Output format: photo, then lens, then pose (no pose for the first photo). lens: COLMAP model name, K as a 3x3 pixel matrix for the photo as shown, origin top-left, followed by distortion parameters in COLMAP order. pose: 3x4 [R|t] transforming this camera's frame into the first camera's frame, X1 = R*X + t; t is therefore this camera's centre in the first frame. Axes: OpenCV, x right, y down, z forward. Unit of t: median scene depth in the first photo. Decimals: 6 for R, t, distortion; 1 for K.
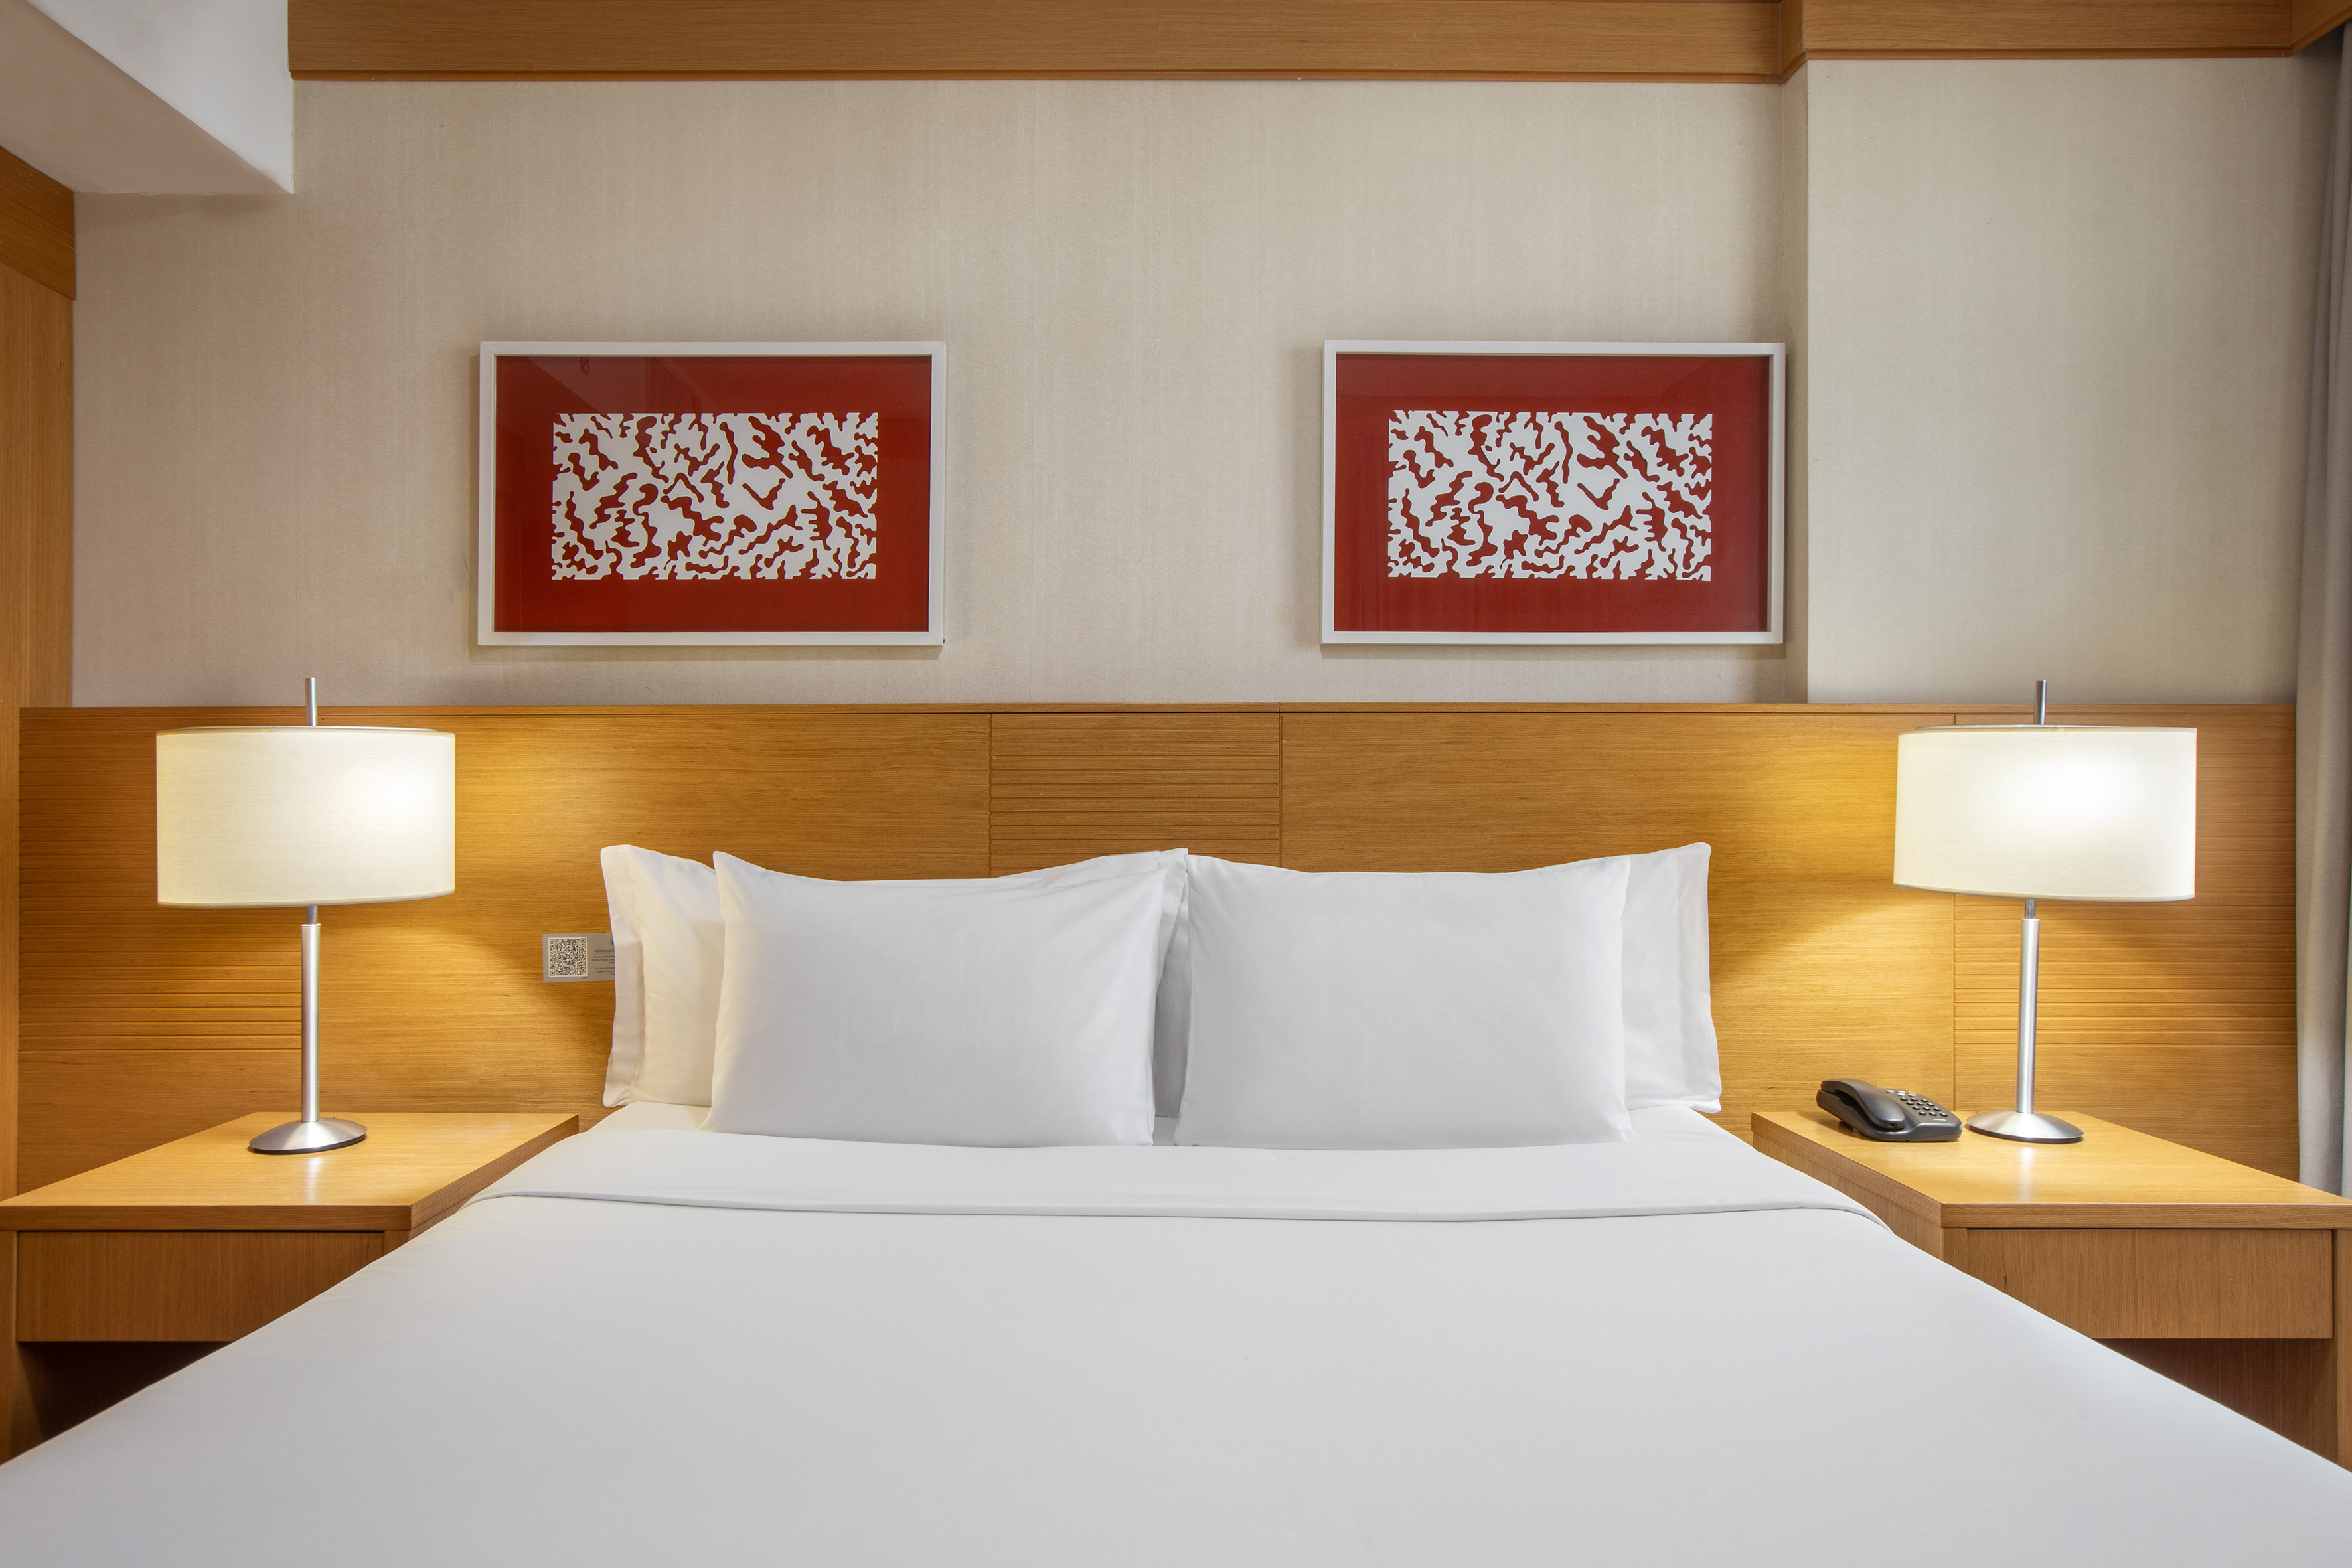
lens RADIAL K [[1446.0, 0, 1173.6], [0, 1446.0, 801.2], [0, 0, 1]] dist [-0.020995, -0.000078]
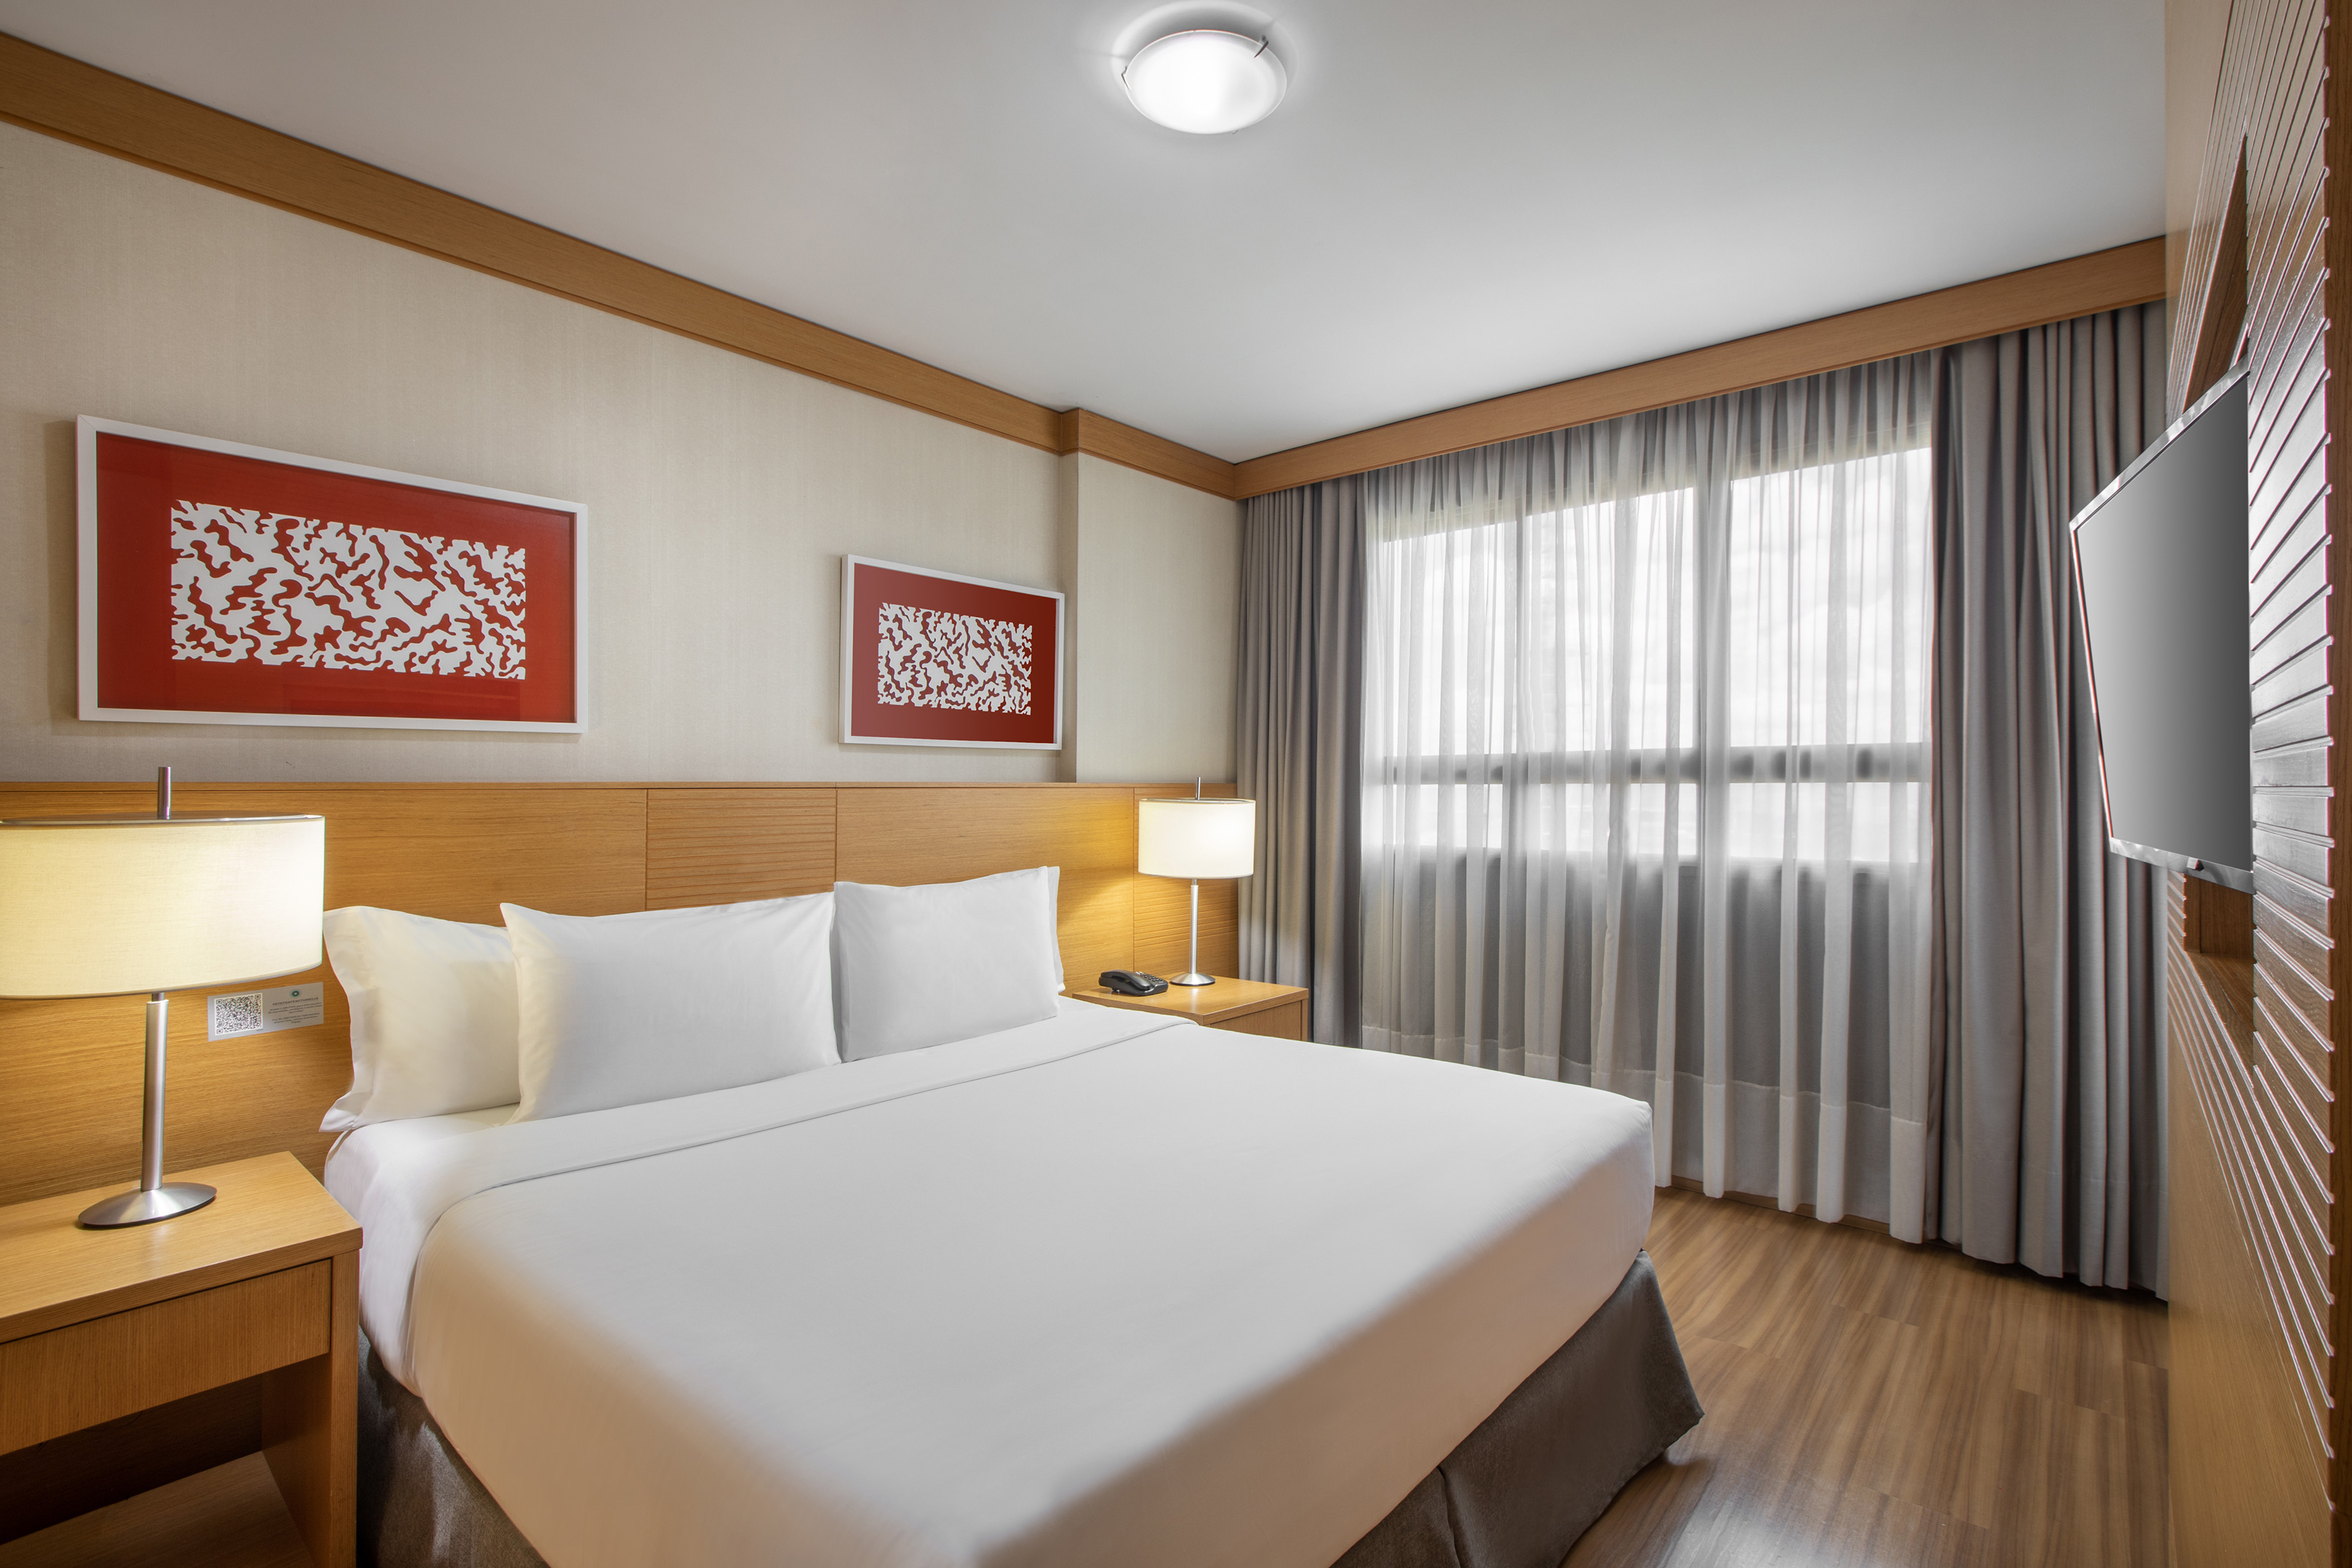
lens RADIAL K [[1045.7, 0, 1174.0], [0, 1045.7, 870.8], [0, 0, 1]] dist [-0.052100, 0.000500]
pose [[0.652339, -0.057030, 0.755779, -0.521681], [0.042845, 0.998345, 0.038353, 0.001990], [-0.756715, 0.007362, 0.653703, -0.010083]]
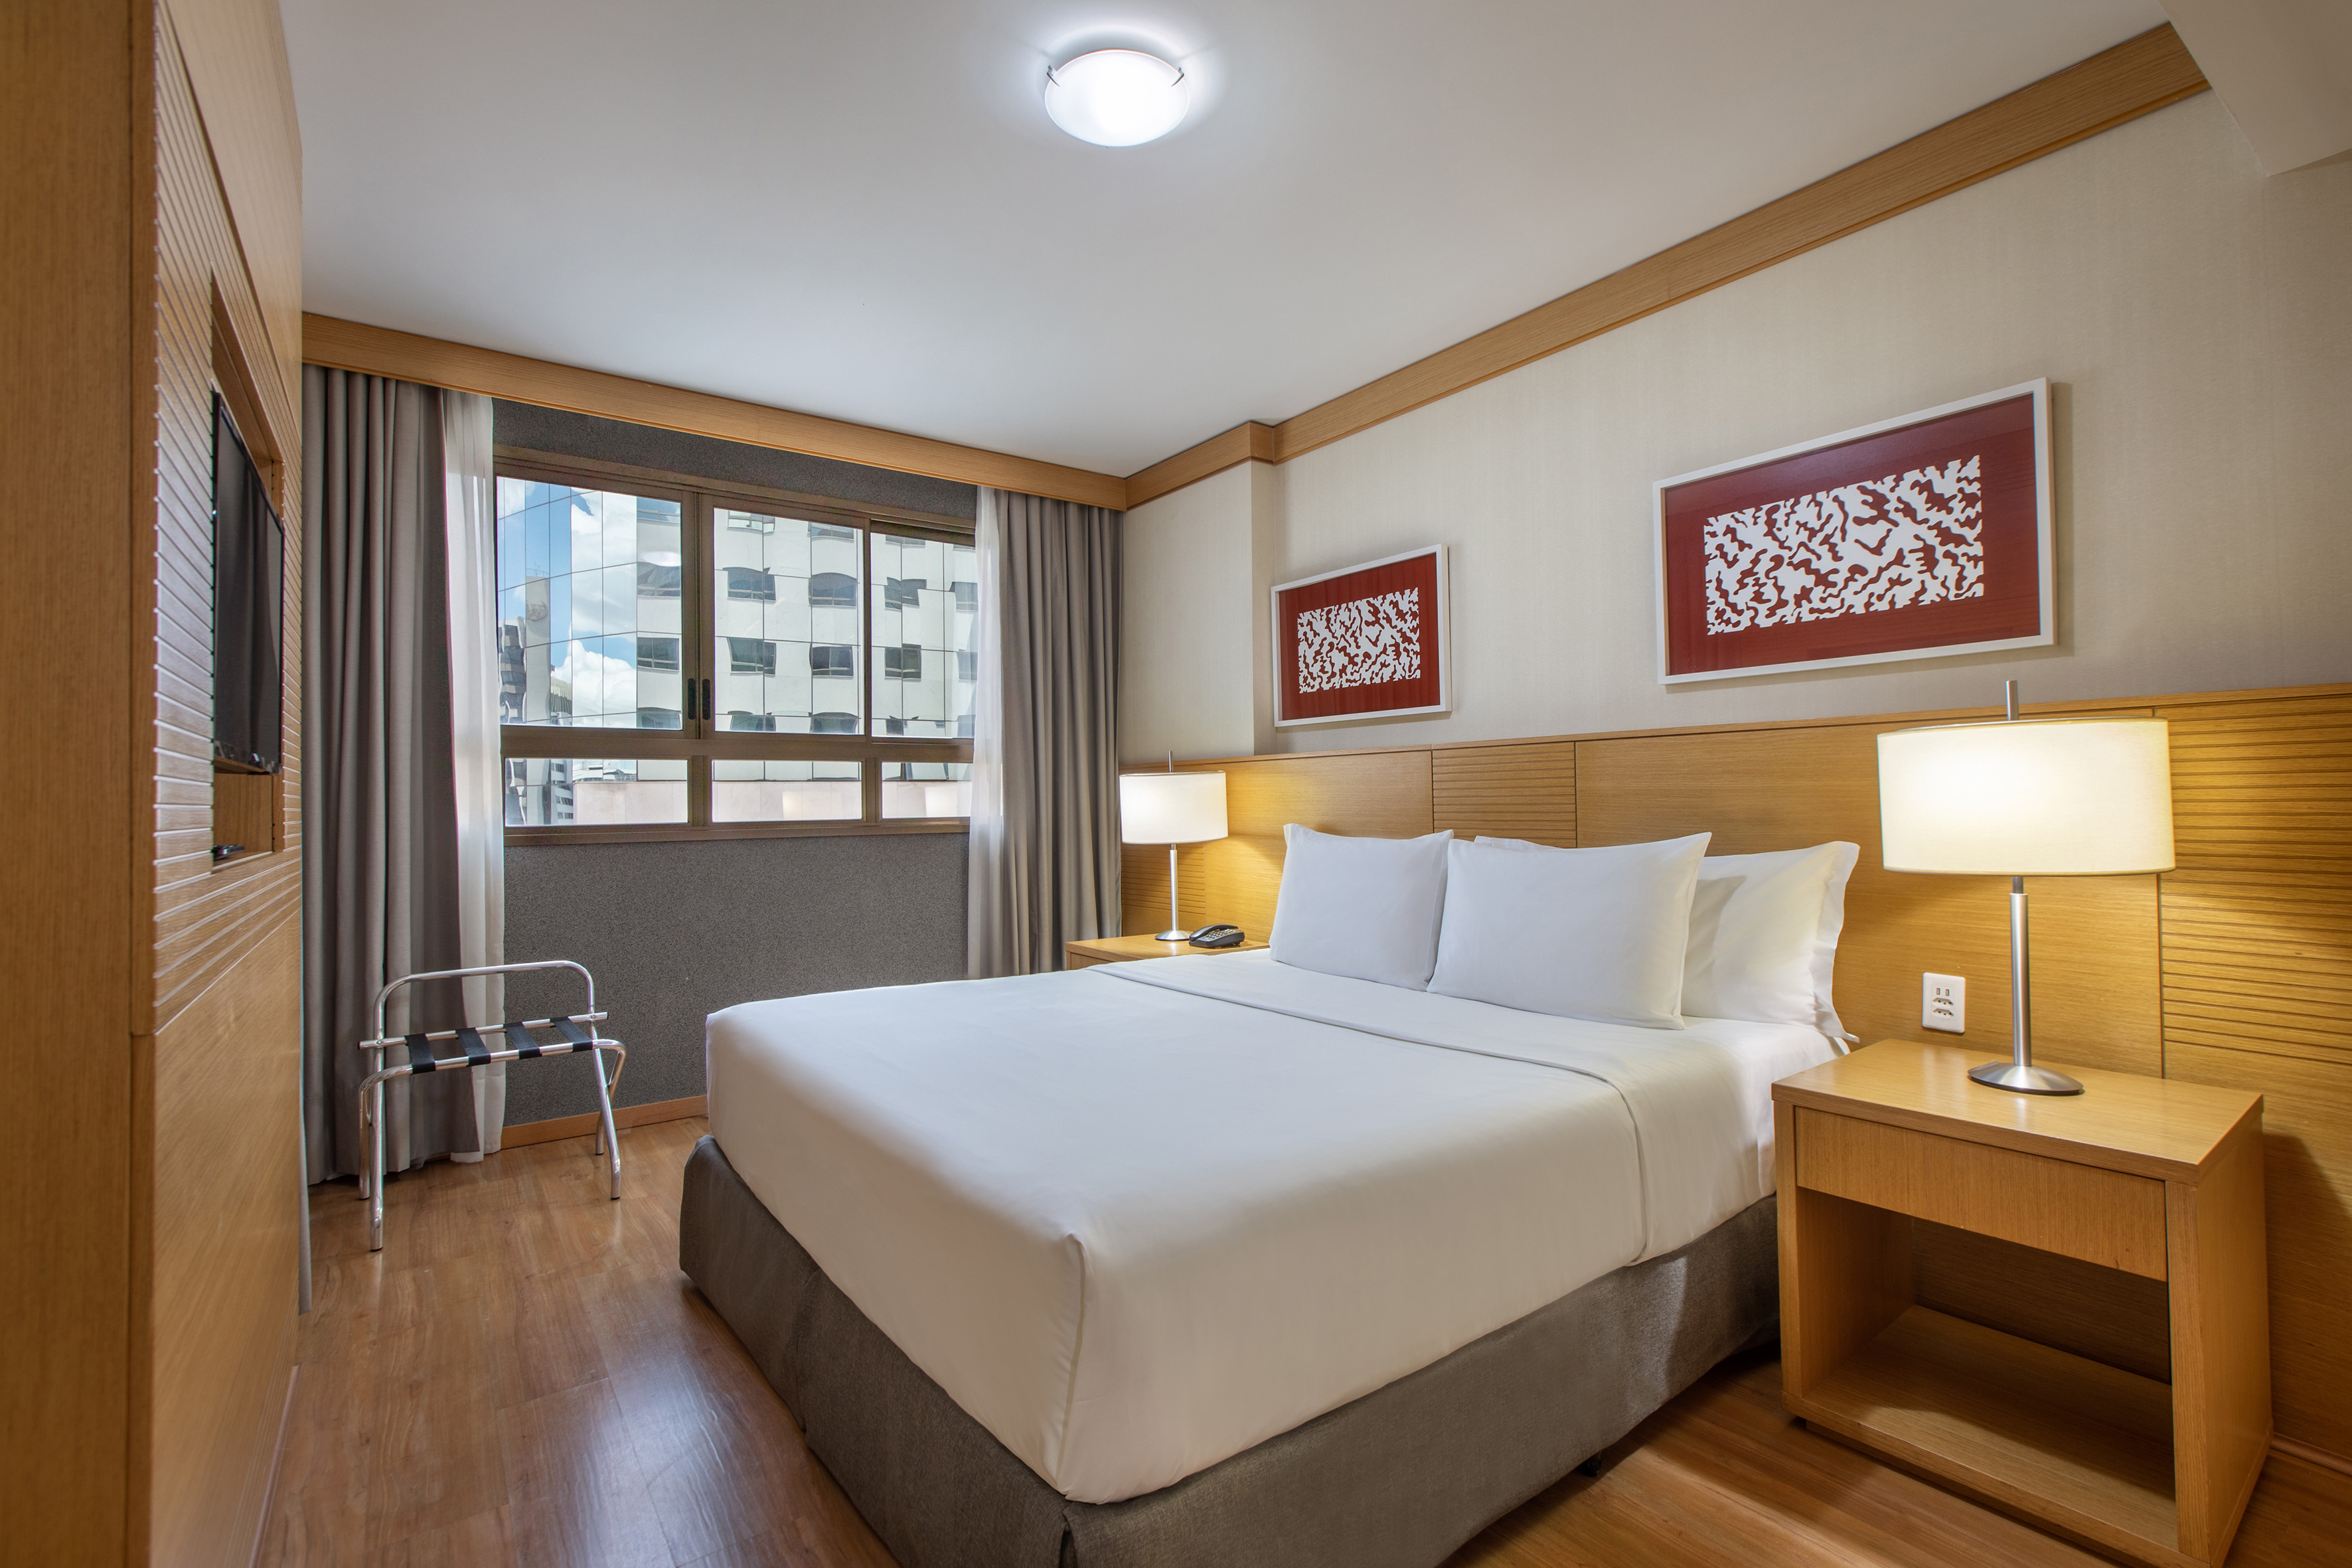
lens RADIAL K [[1001.9, 0, 1163.8], [0, 1001.9, 773.6], [0, 0, 1]] dist [-0.021318, -0.000144]
pose [[0.567881, -0.030452, -0.822547, 0.068760], [0.015673, 0.999534, -0.026184, -0.000198], [0.822962, 0.001978, 0.568093, 0.000676]]
